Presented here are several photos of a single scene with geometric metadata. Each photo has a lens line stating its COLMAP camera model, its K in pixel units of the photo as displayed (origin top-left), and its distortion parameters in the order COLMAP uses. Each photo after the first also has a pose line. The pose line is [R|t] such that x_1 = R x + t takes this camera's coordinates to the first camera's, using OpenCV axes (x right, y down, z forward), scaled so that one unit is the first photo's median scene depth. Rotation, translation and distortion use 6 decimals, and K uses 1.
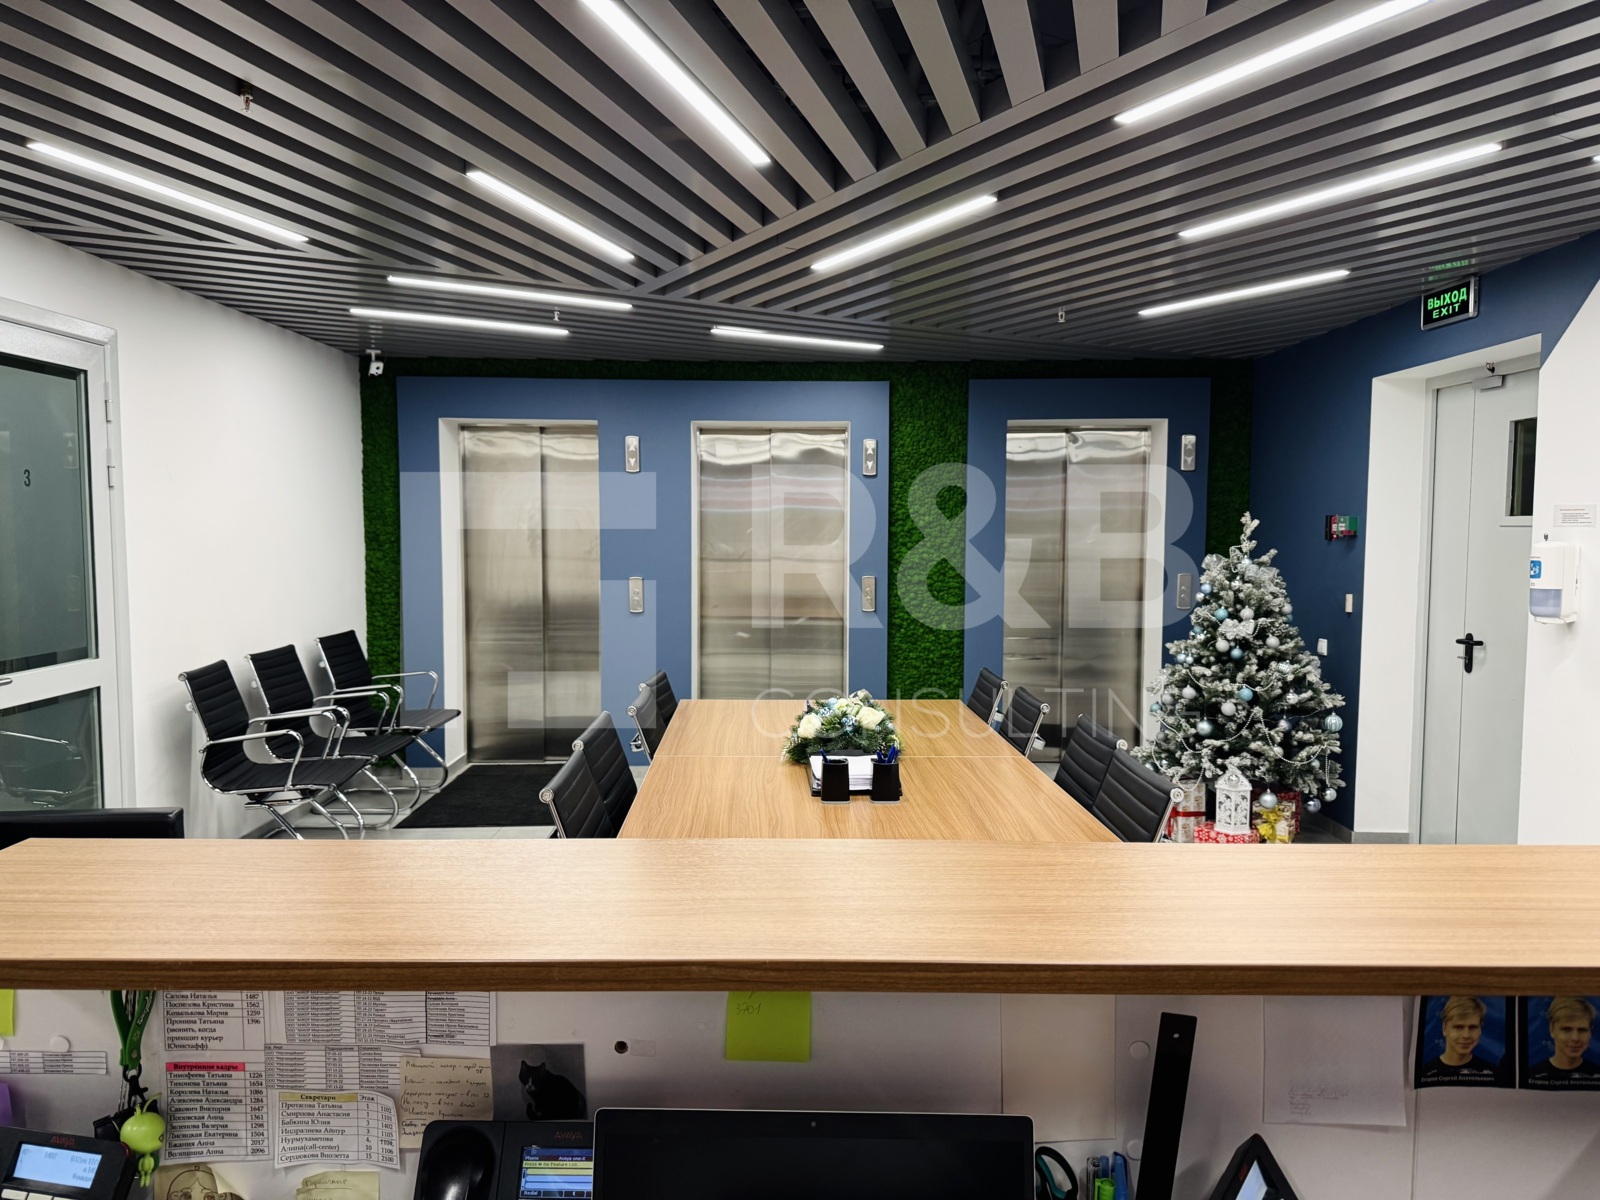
lens RADIAL K [[1132.5, 0, 799.4], [0, 1132.5, 602.4], [0, 0, 1]] dist [0.044913, -0.003051]
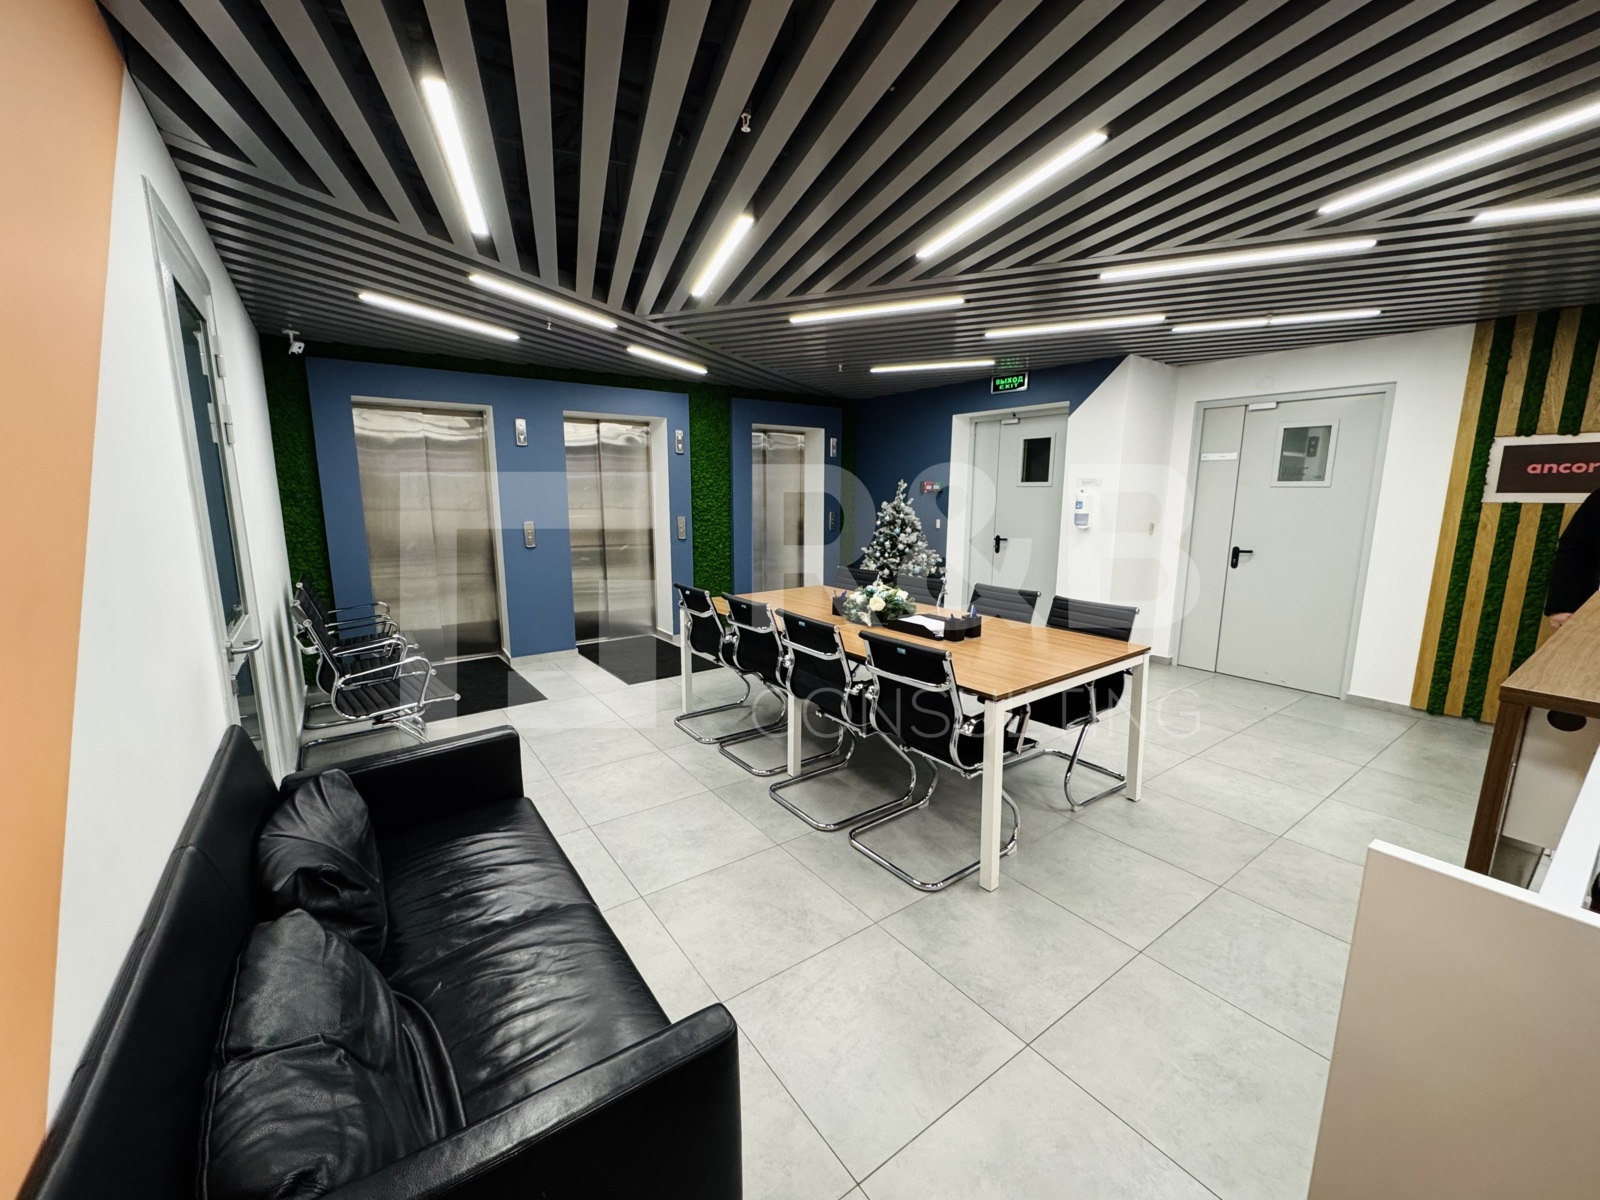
lens RADIAL K [[640.8, 0, 799.5], [0, 640.8, 600.3], [0, 0, 1]] dist [-0.000347, 0.000044]
pose [[0.814424, -0.099976, 0.571593, -0.407814], [0.038000, 0.992121, 0.119385, -0.009723], [-0.579025, -0.075509, 0.811806, 0.180014]]
